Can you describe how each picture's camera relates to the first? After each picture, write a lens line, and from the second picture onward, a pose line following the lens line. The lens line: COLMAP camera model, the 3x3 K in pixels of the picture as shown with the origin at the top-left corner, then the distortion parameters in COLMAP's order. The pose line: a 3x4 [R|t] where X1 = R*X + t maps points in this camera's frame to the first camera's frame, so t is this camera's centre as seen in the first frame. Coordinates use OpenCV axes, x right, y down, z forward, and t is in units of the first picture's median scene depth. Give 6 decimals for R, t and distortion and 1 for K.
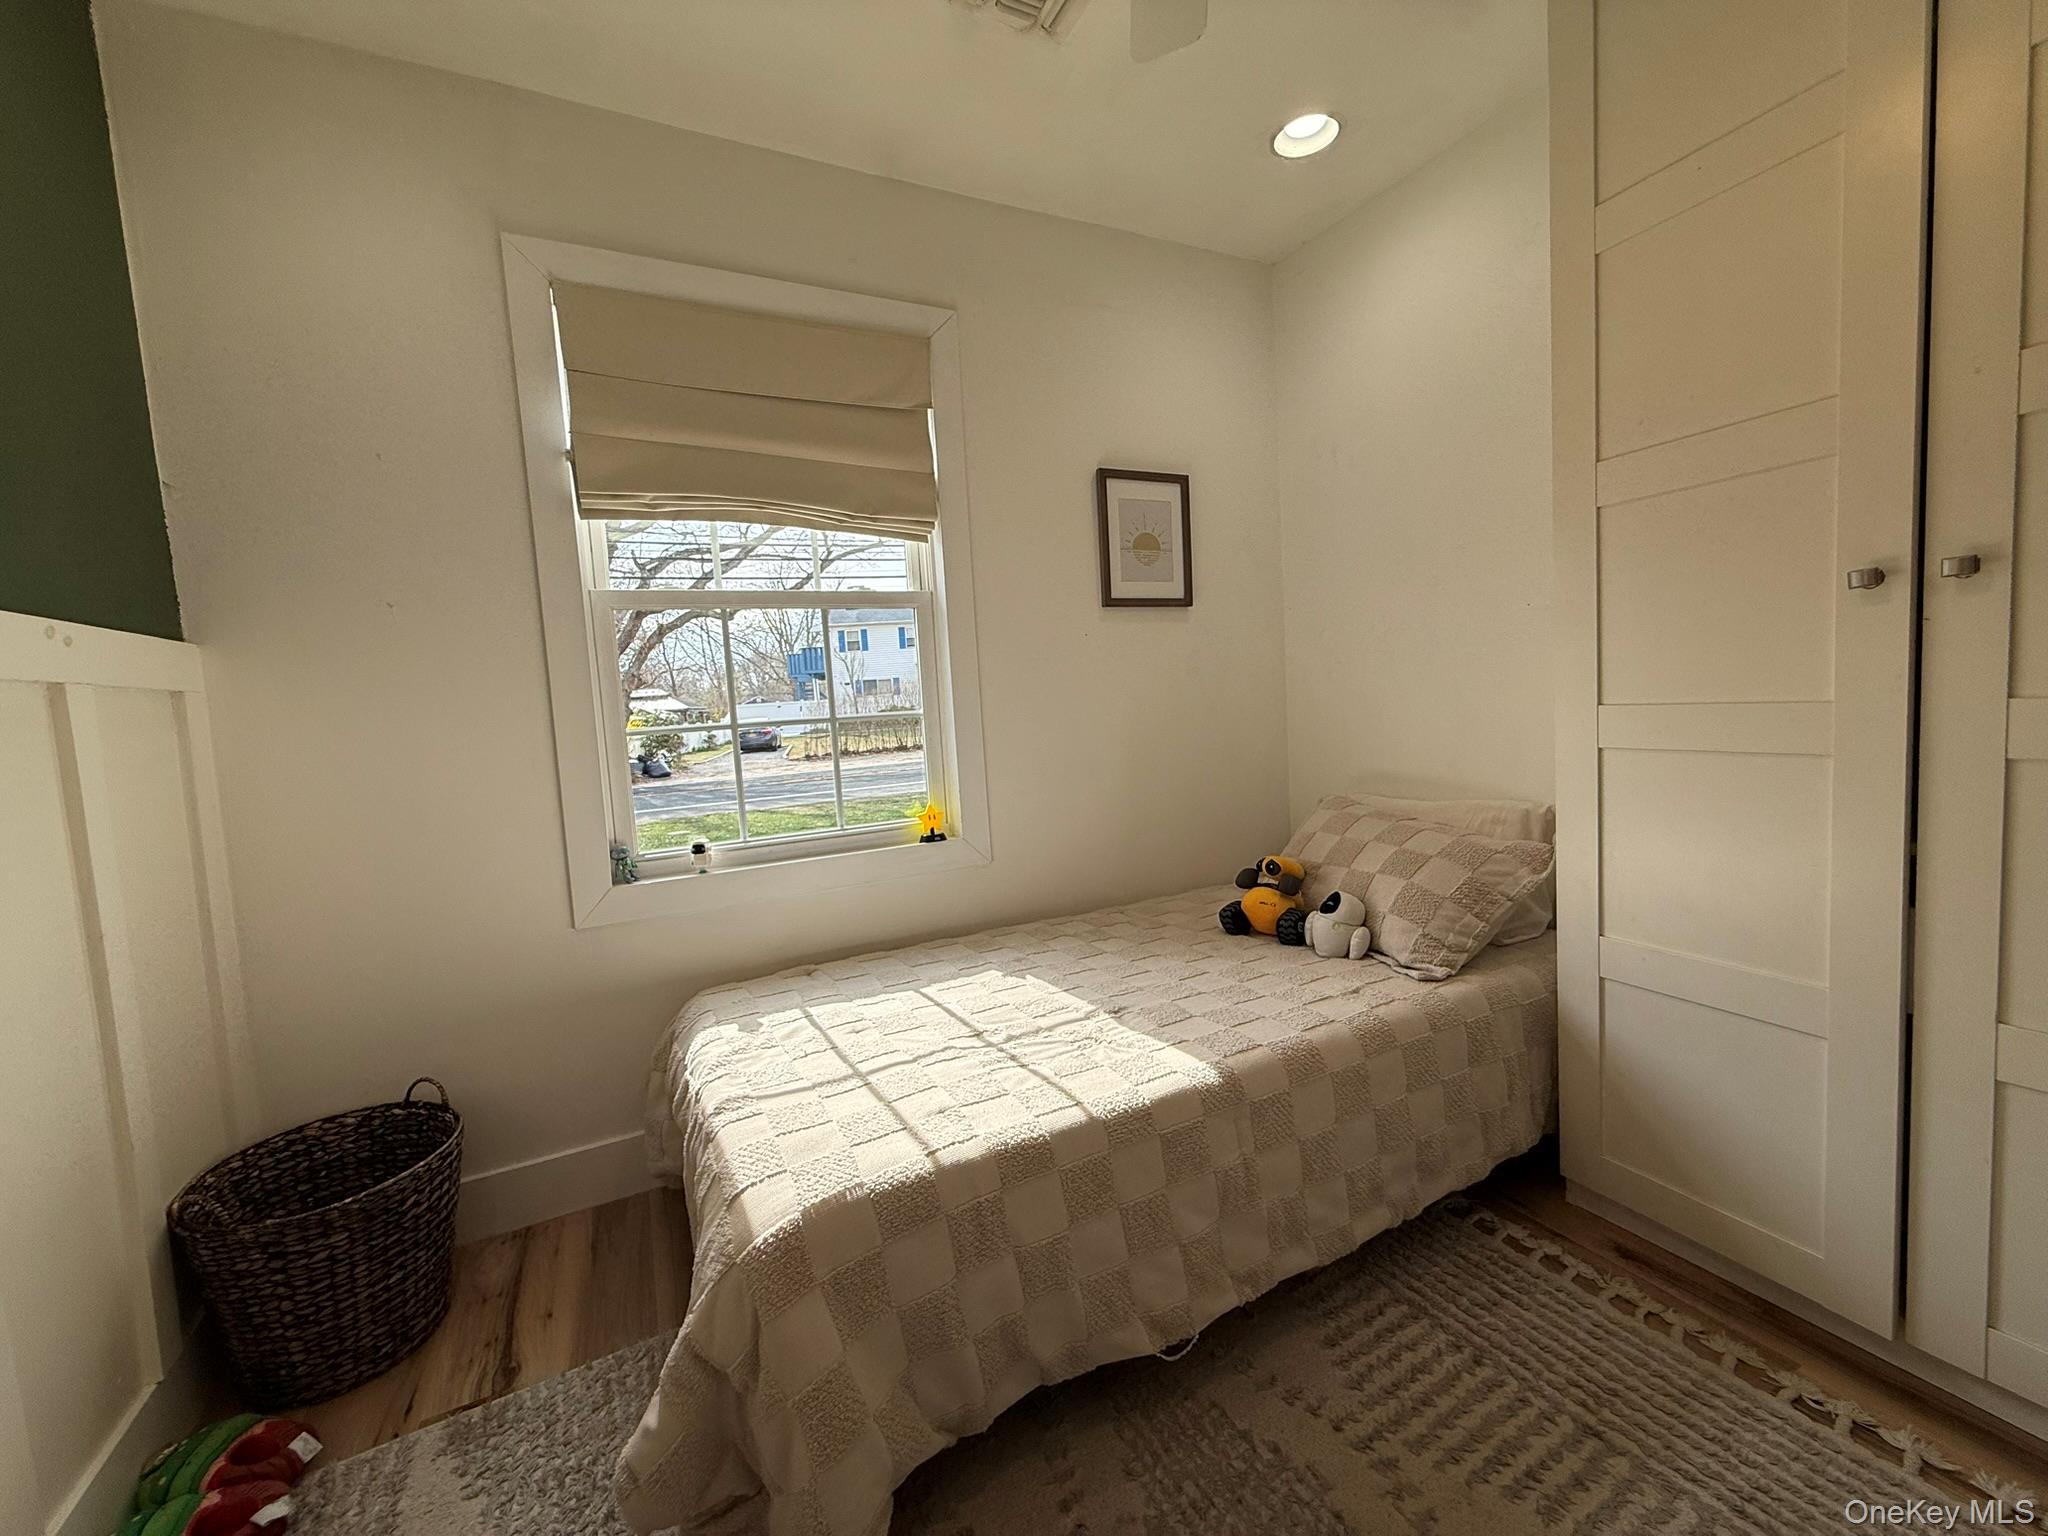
lens RADIAL K [[817.8, 0, 1020.5], [0, 817.8, 766.2], [0, 0, 1]] dist [0.002716, 0.000066]
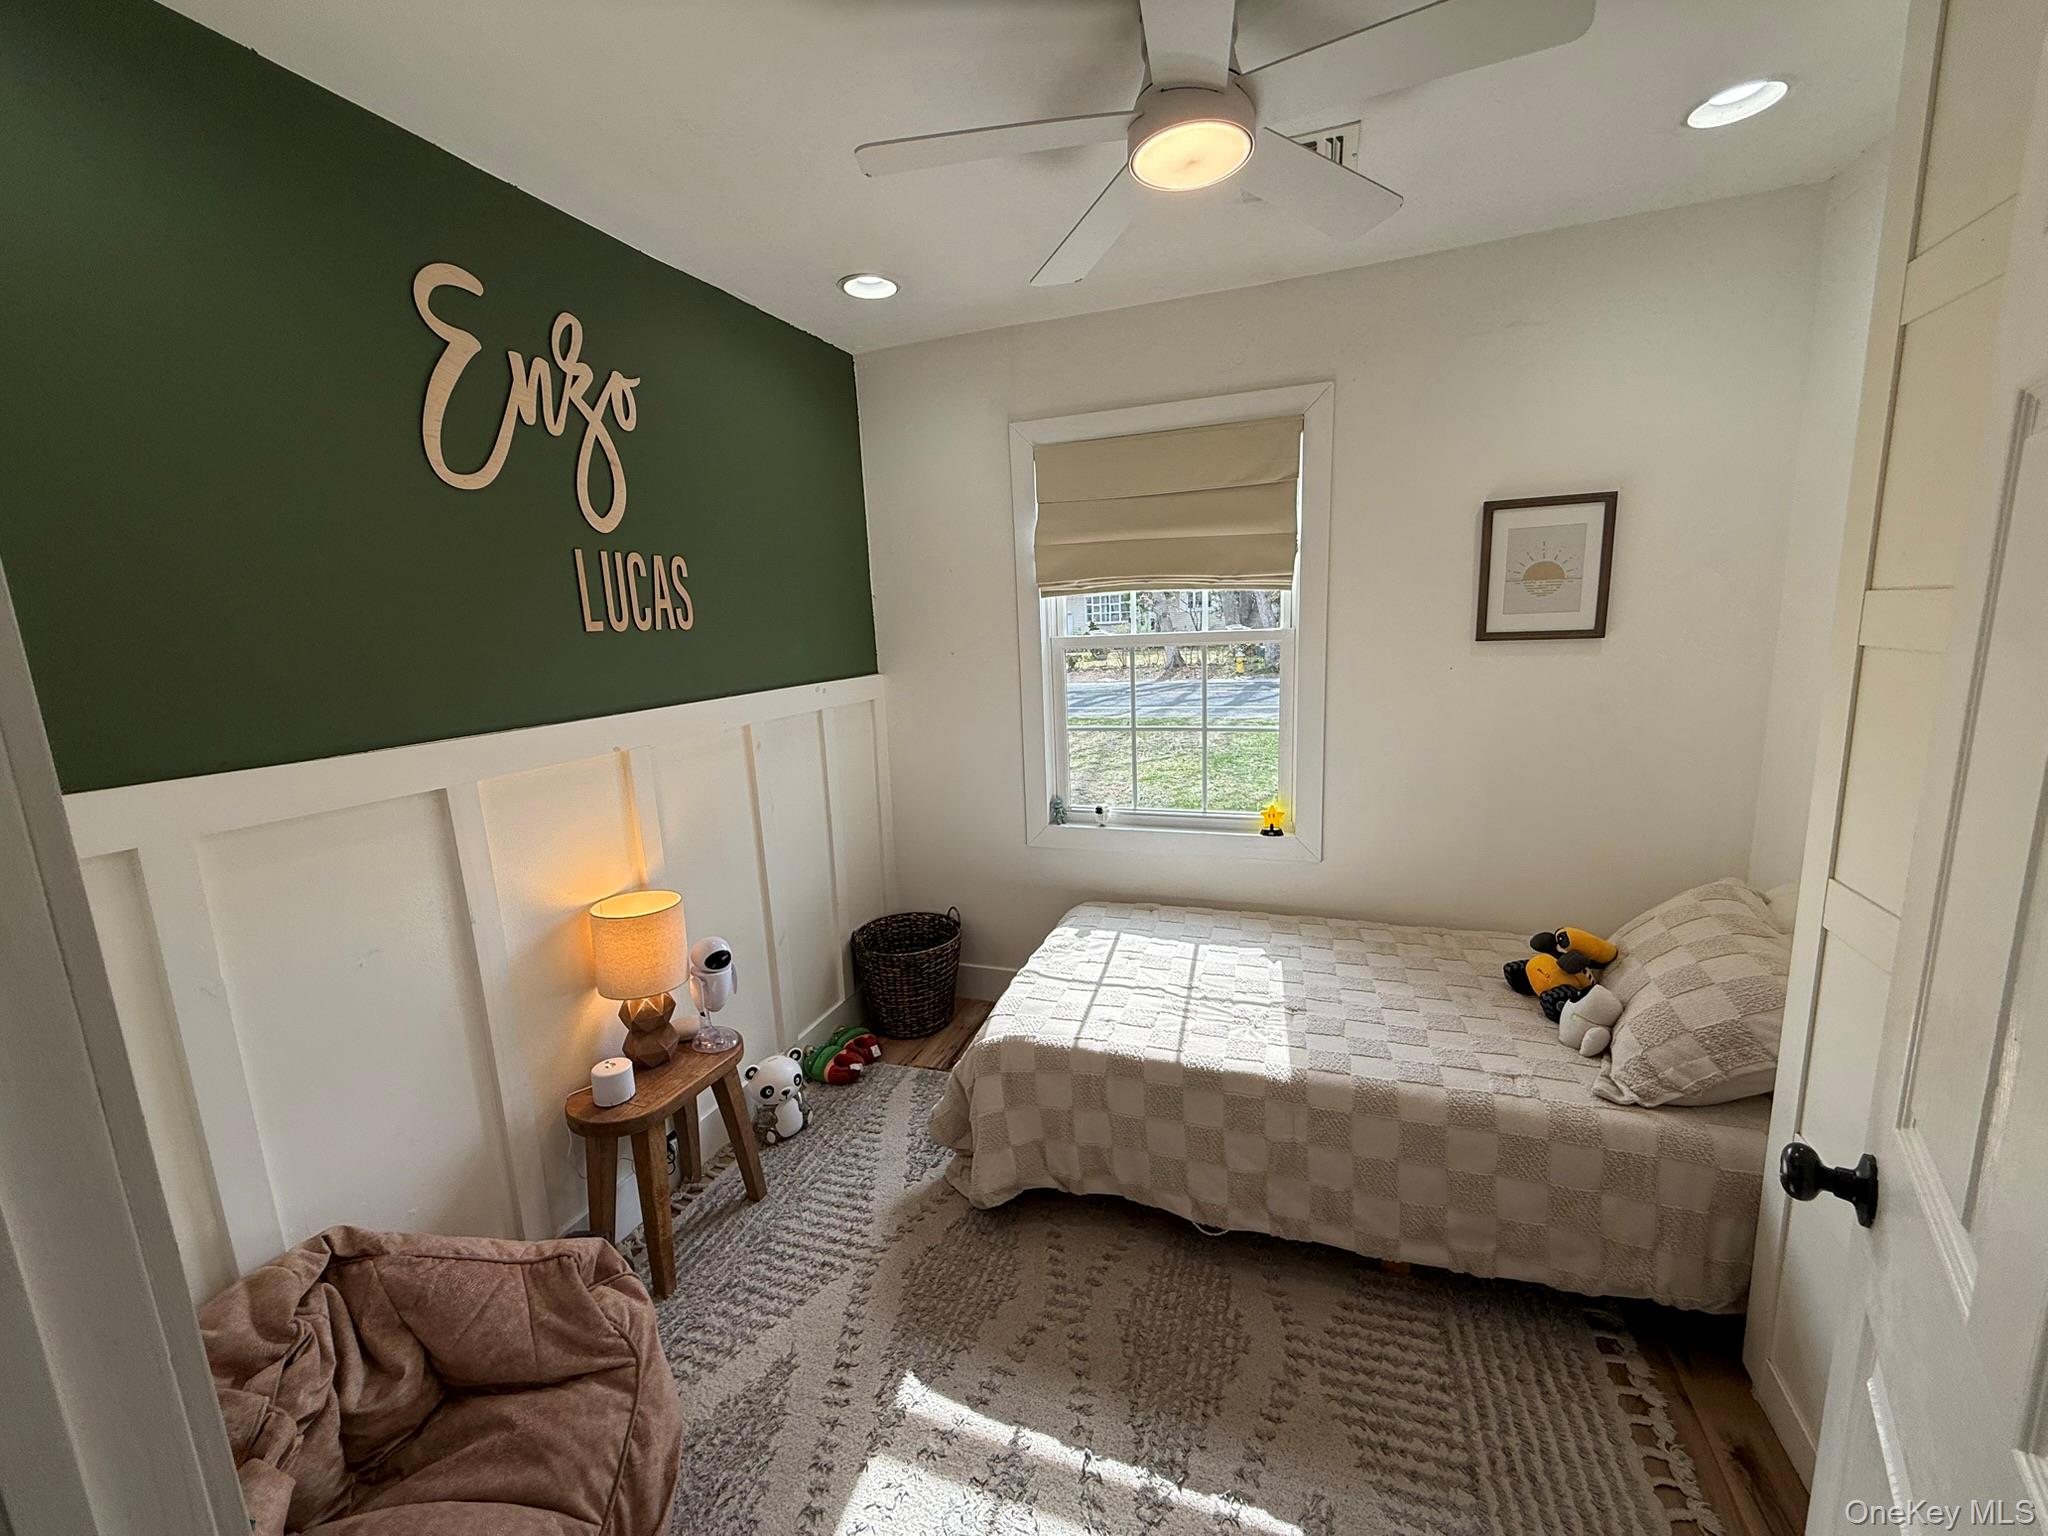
lens RADIAL K [[817.8, 0, 1023.4], [0, 817.8, 766.9], [0, 0, 1]] dist [0.002716, 0.000066]
pose [[0.690192, 0.159979, -0.705720, 0.647772], [-0.058231, 0.984372, 0.166196, -0.254039], [0.721279, -0.073612, 0.688722, -0.153222]]
